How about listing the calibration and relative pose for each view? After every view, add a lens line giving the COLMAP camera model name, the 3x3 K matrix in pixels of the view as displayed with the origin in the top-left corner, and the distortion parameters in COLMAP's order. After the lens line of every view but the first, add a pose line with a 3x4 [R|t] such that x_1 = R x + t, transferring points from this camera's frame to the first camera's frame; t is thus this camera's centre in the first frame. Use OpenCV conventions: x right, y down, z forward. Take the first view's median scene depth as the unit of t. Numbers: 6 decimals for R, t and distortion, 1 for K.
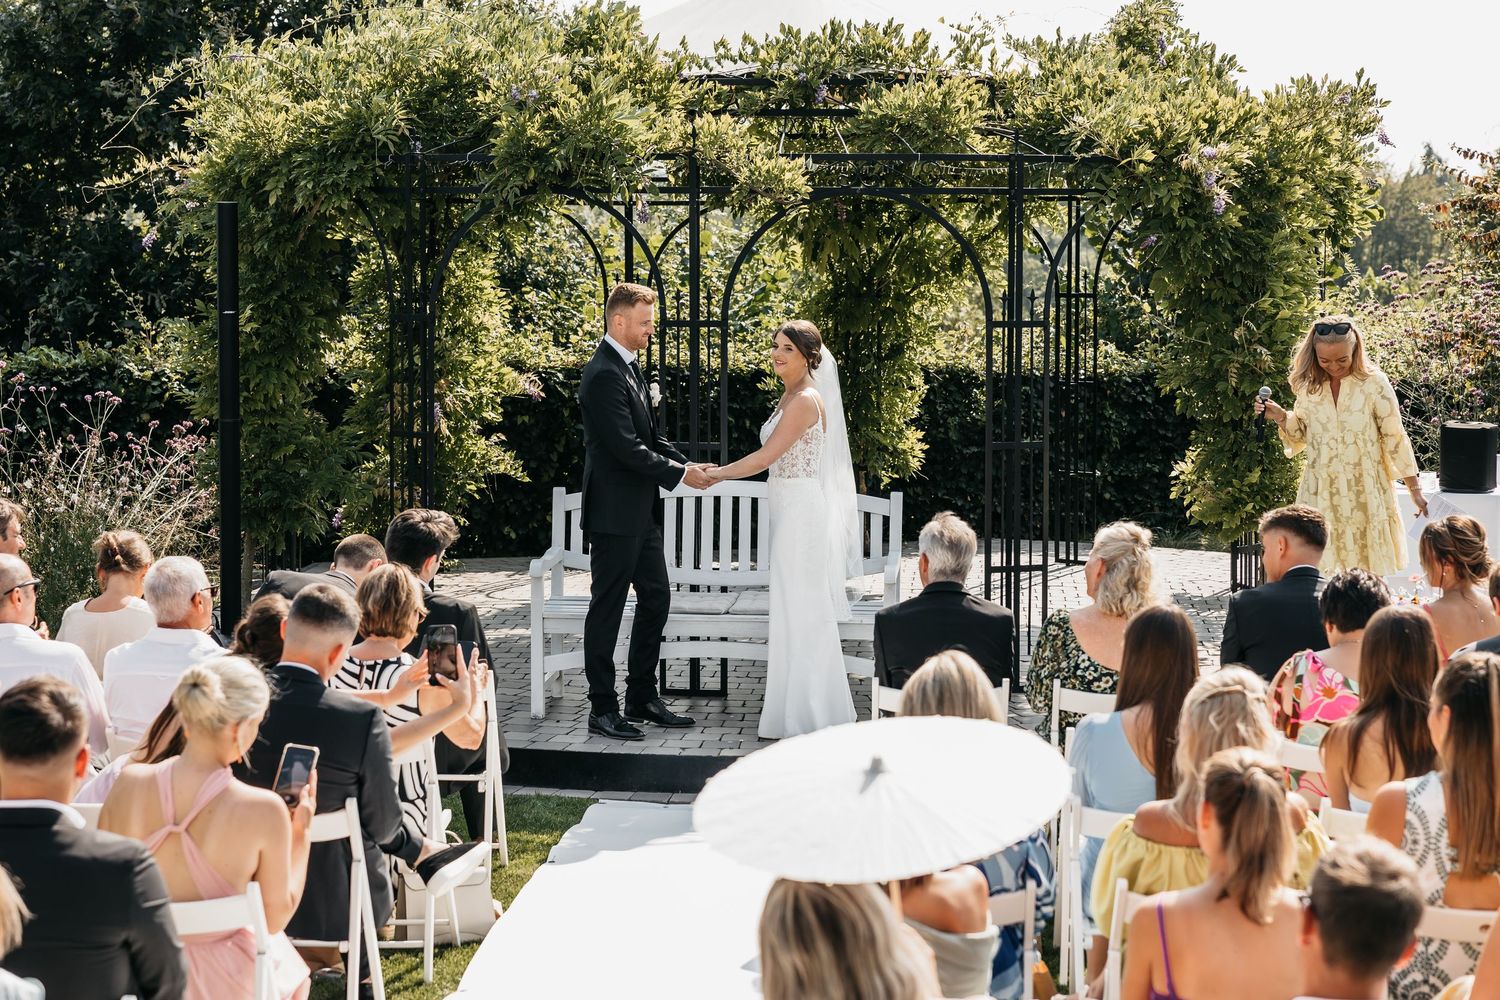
lens RADIAL K [[2936.3, 0, 723.1], [0, 2936.3, 493.2], [0, 0, 1]] dist [0.026017, 0.132331]
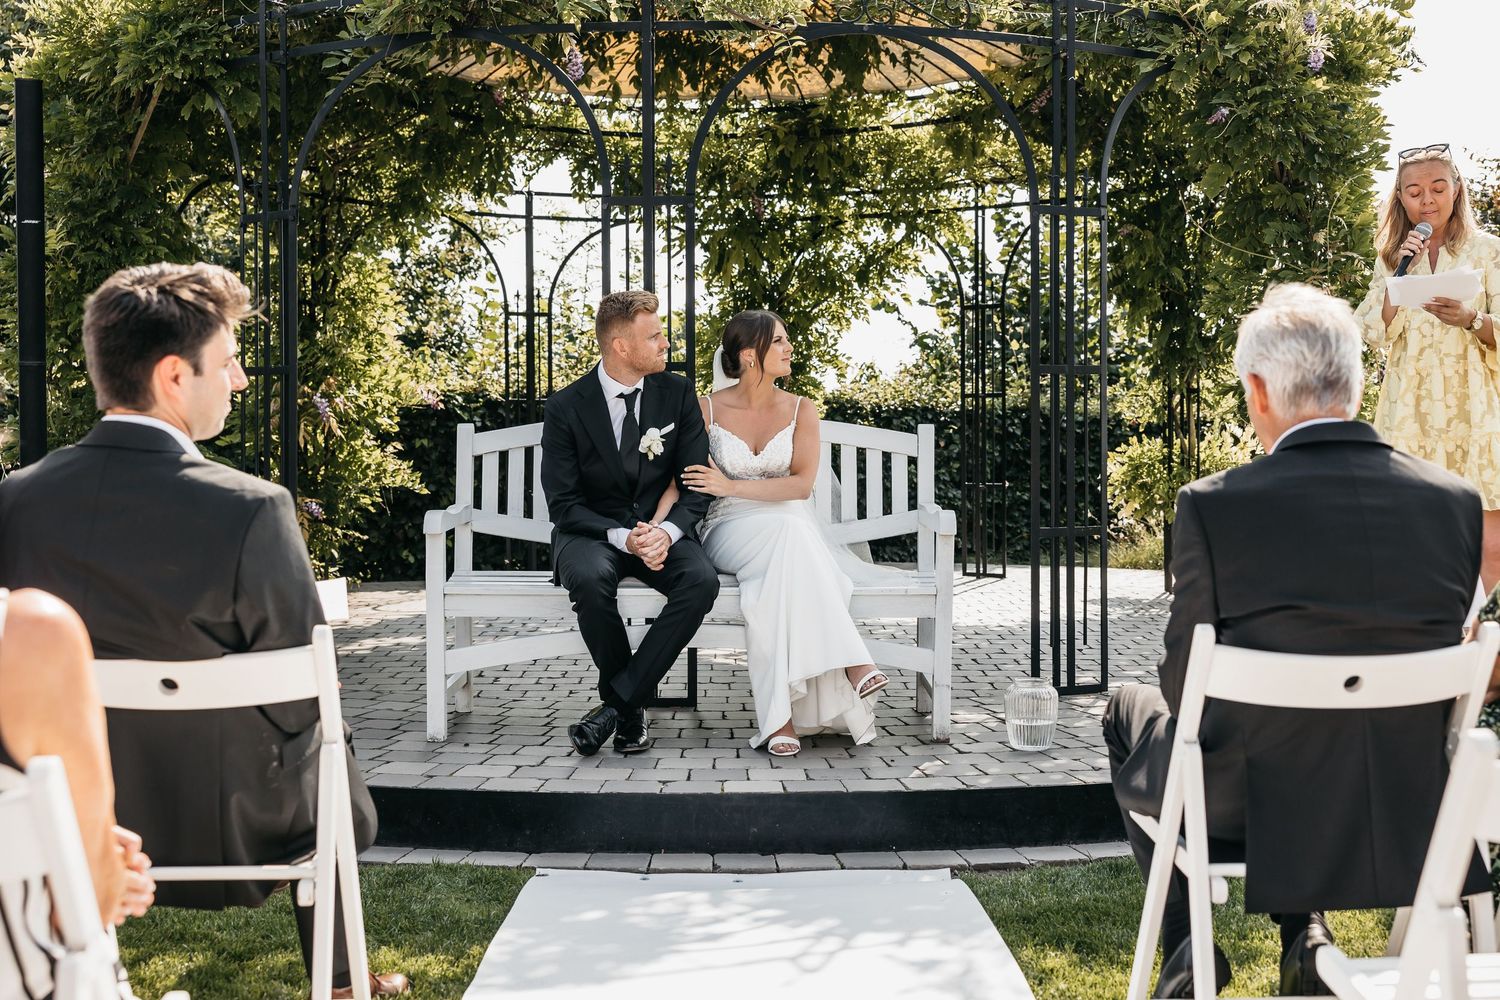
lens RADIAL K [[1797.7, 0, 750.4], [0, 1797.7, 485.8], [0, 0, 1]] dist [0.008931, 0.028331]
pose [[0.994003, -0.006681, 0.109146, -0.031380], [0.013873, 0.997771, -0.065270, 0.040015], [-0.108466, 0.066392, 0.991881, 0.502091]]
